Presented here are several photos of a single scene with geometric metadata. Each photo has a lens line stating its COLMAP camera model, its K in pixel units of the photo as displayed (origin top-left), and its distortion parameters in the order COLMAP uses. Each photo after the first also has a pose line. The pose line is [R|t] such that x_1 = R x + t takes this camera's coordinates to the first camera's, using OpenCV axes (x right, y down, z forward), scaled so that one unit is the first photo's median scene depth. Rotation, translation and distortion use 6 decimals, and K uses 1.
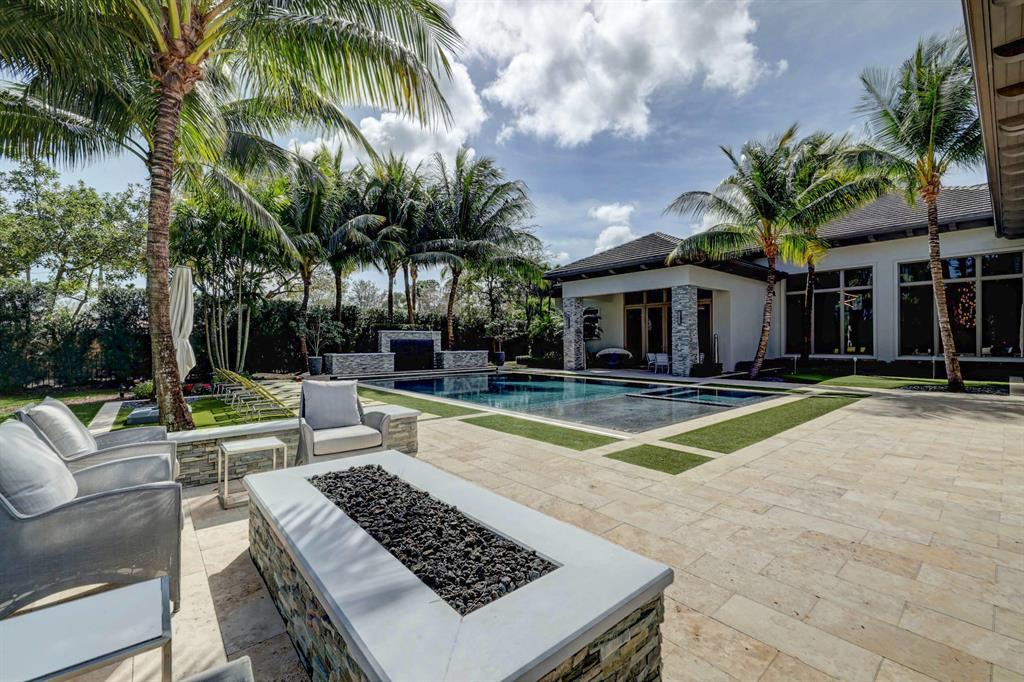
lens RADIAL K [[425.7, 0, 515.0], [0, 425.7, 343.5], [0, 0, 1]] dist [-0.003077, -0.000239]
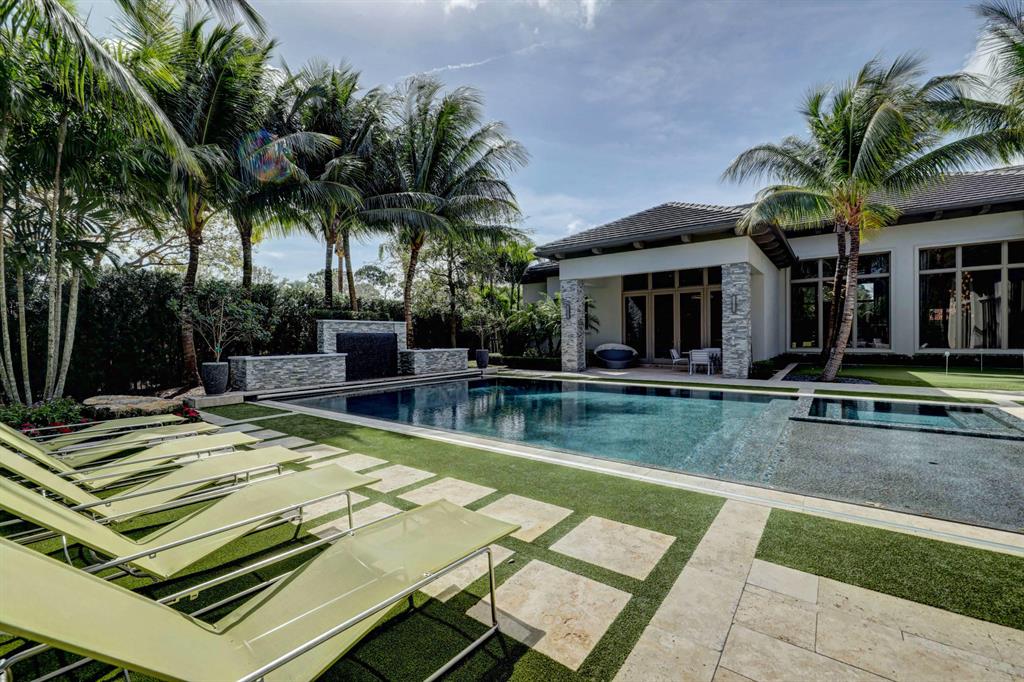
lens RADIAL K [[425.7, 0, 509.4], [0, 425.7, 336.9], [0, 0, 1]] dist [-0.003077, -0.000239]
pose [[0.977039, -0.006142, 0.212974, -0.159744], [0.007165, 0.999966, -0.004031, 0.000600], [-0.212942, 0.005465, 0.977050, 0.274111]]
